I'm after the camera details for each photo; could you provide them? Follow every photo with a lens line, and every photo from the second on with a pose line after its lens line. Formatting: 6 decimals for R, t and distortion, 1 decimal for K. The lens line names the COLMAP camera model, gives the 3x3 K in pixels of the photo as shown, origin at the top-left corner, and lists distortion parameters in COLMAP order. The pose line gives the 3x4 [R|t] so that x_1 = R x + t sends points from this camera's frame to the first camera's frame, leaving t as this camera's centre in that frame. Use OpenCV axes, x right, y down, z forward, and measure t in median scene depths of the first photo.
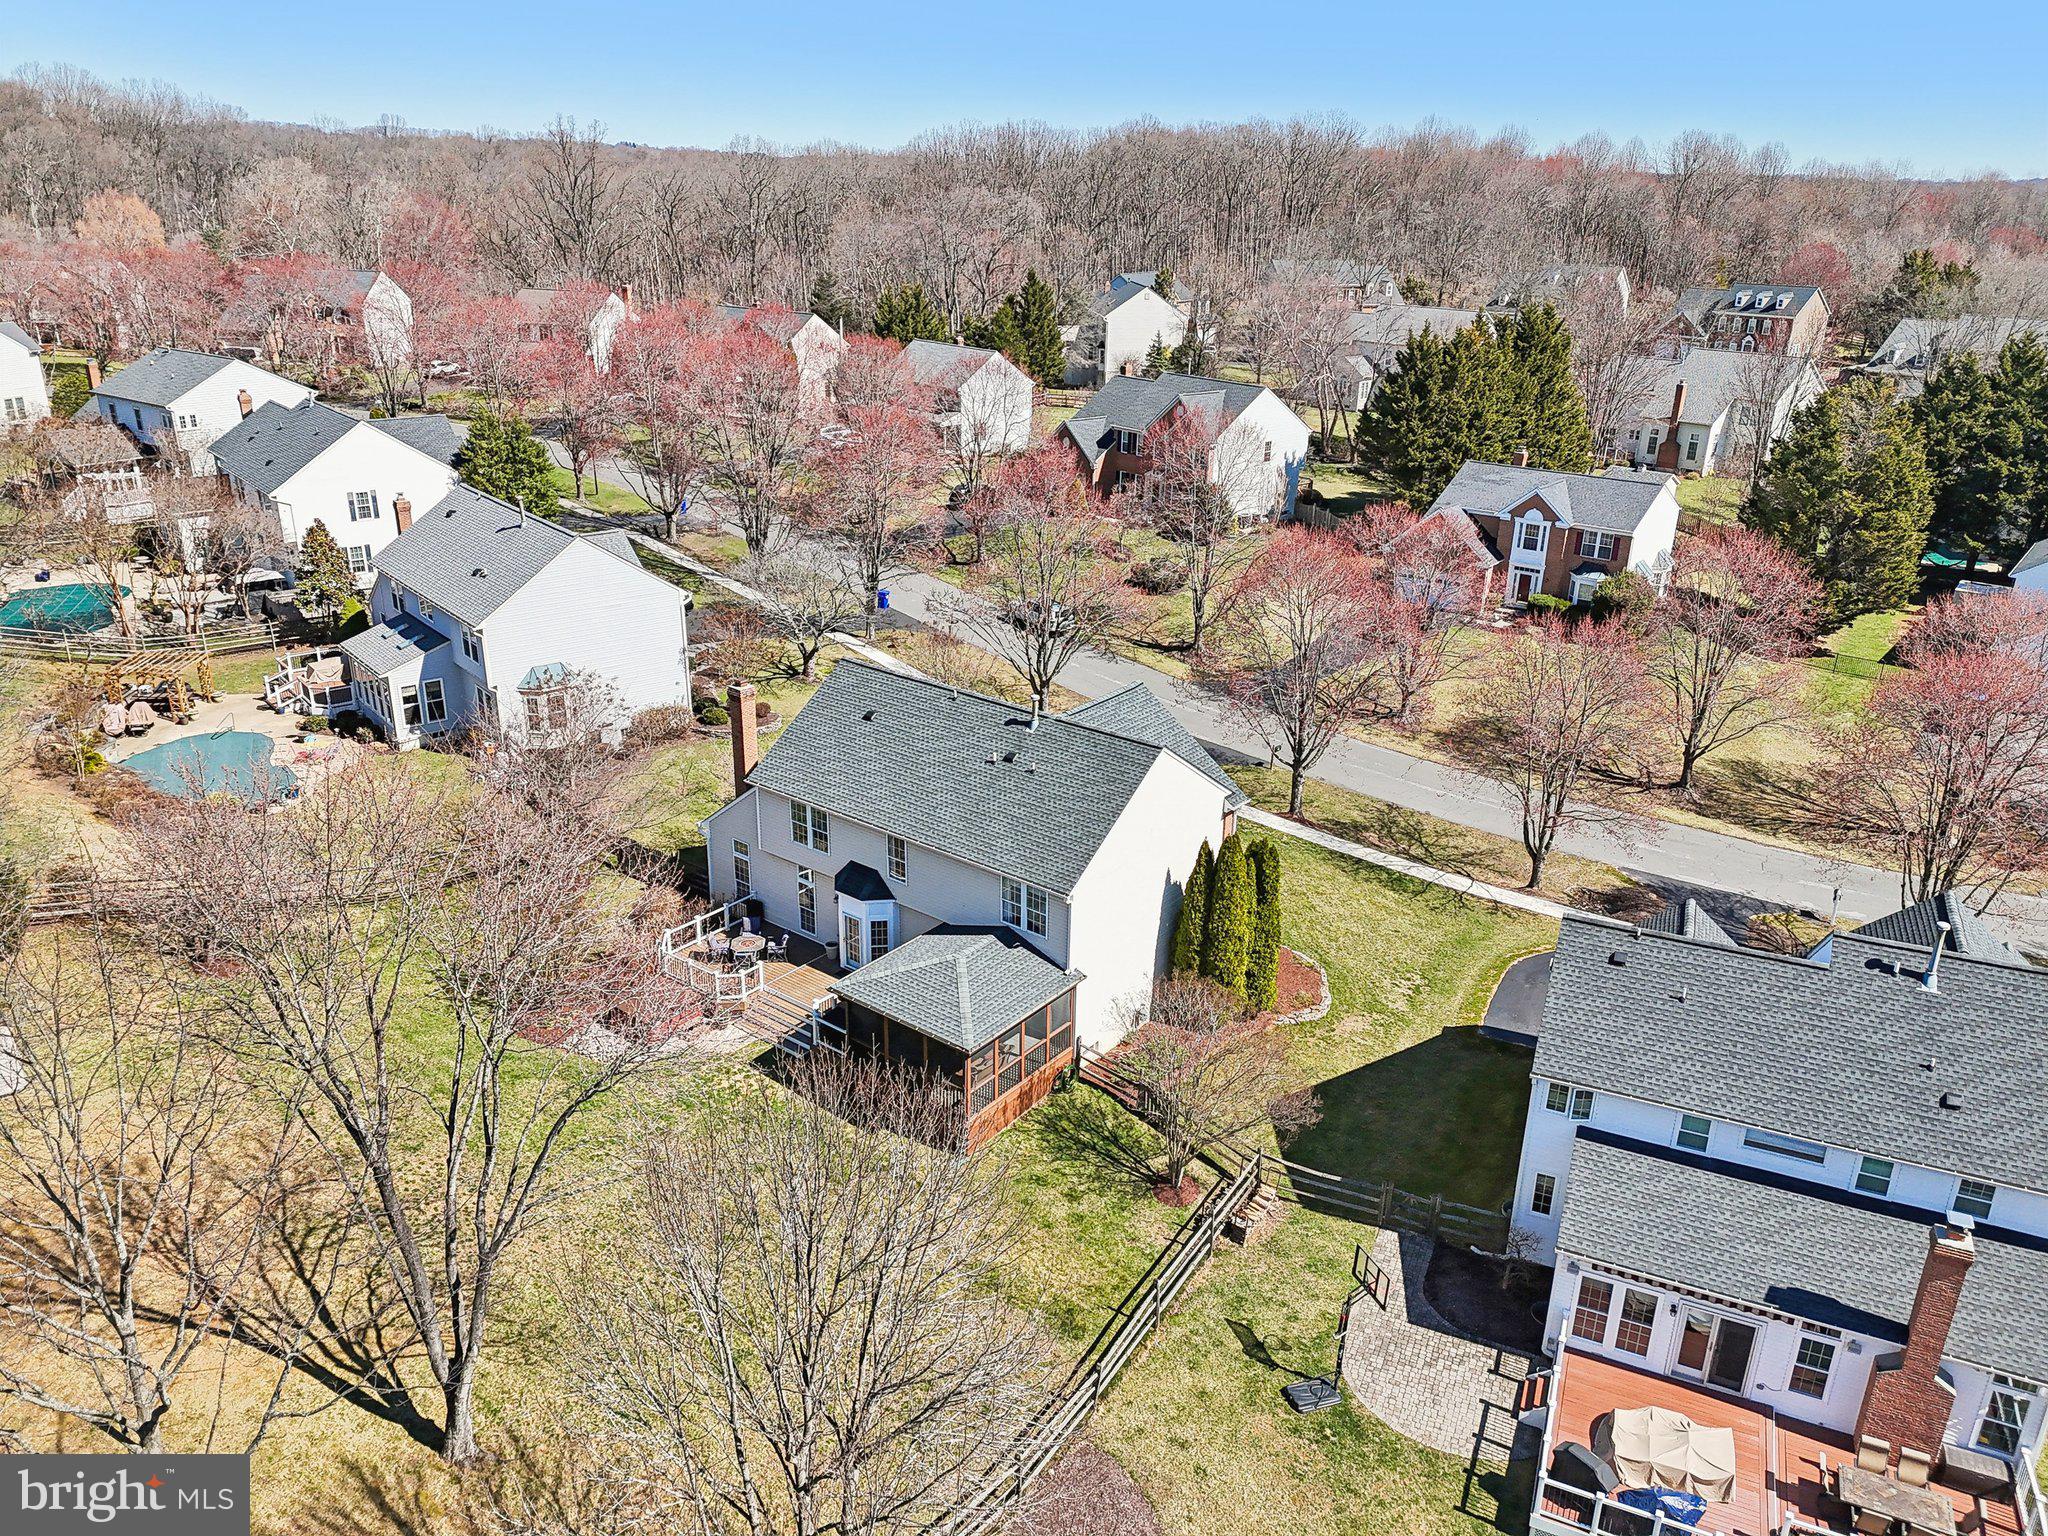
lens RADIAL K [[1476.5, 0, 1024.0], [0, 1476.5, 768.0], [0, 0, 1]] dist [0.065923, -0.001235]
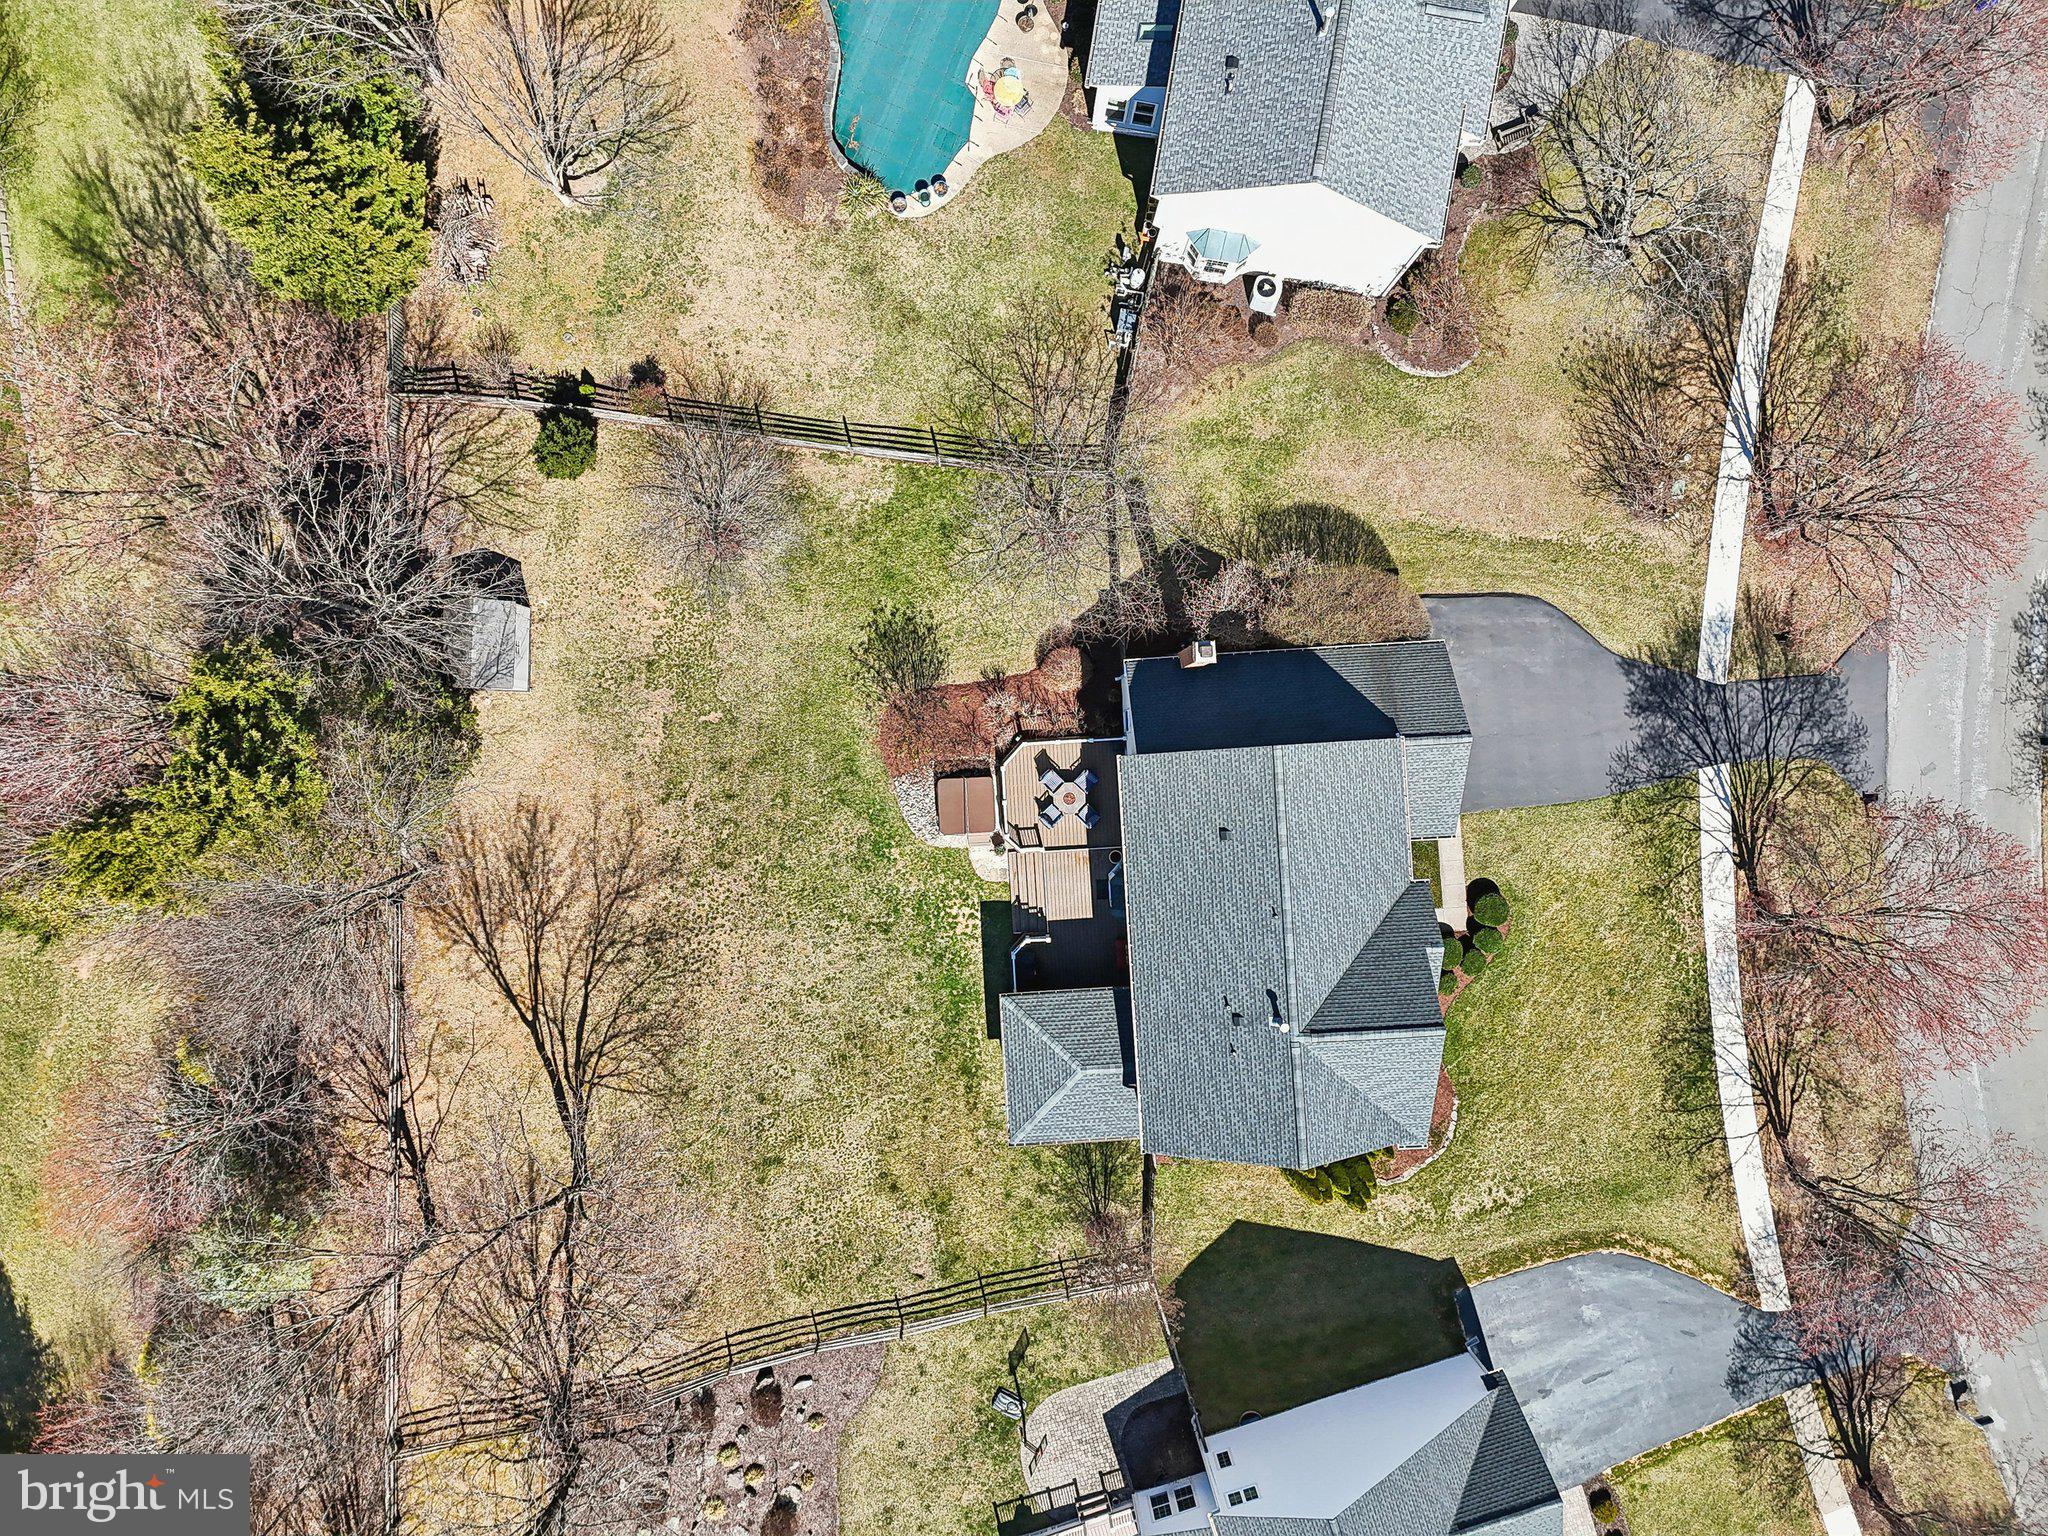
lens RADIAL K [[1476.5, 0, 1024.0], [0, 1476.5, 768.0], [0, 0, 1]] dist [0.065923, -0.001235]
pose [[0.665705, 0.746201, -0.004563, -0.252024], [-0.281719, 0.256982, 0.924443, -1.037671], [0.690993, -0.614121, 0.381293, 0.636049]]
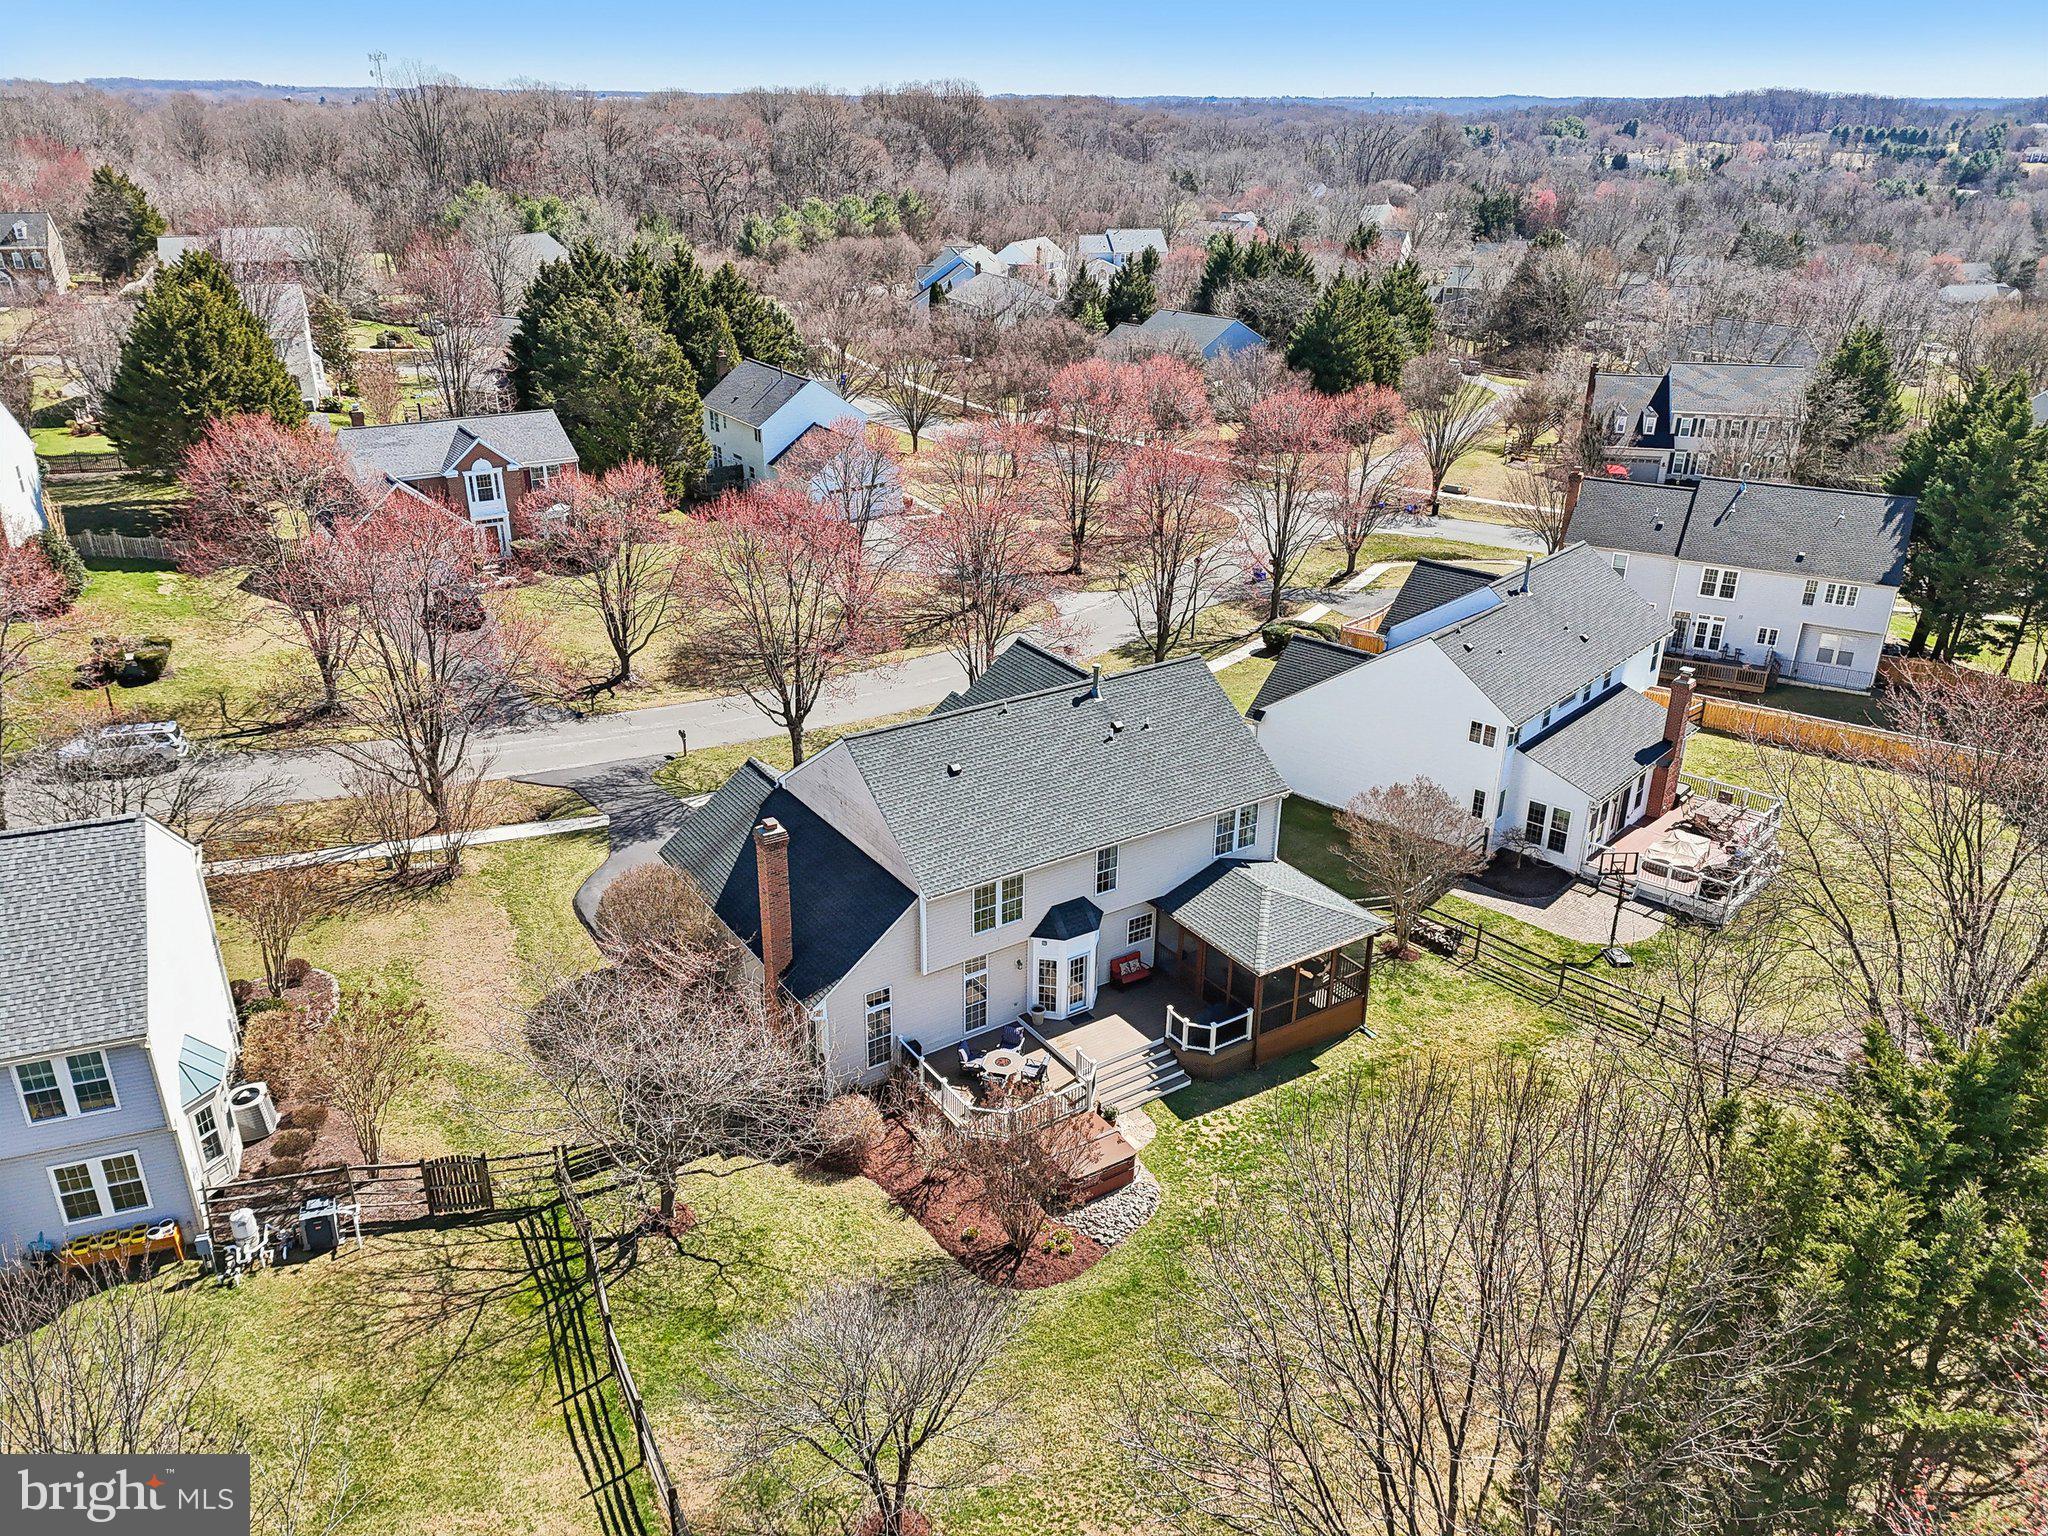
lens RADIAL K [[1482.1, 0, 990.4], [0, 1482.1, 771.8], [0, 0, 1]] dist [0.030310, -0.001064]
pose [[0.328886, -0.401365, 0.854833, -0.967748], [0.350030, 0.892524, 0.284393, -0.315400], [-0.877105, 0.205685, 0.434029, 0.678282]]
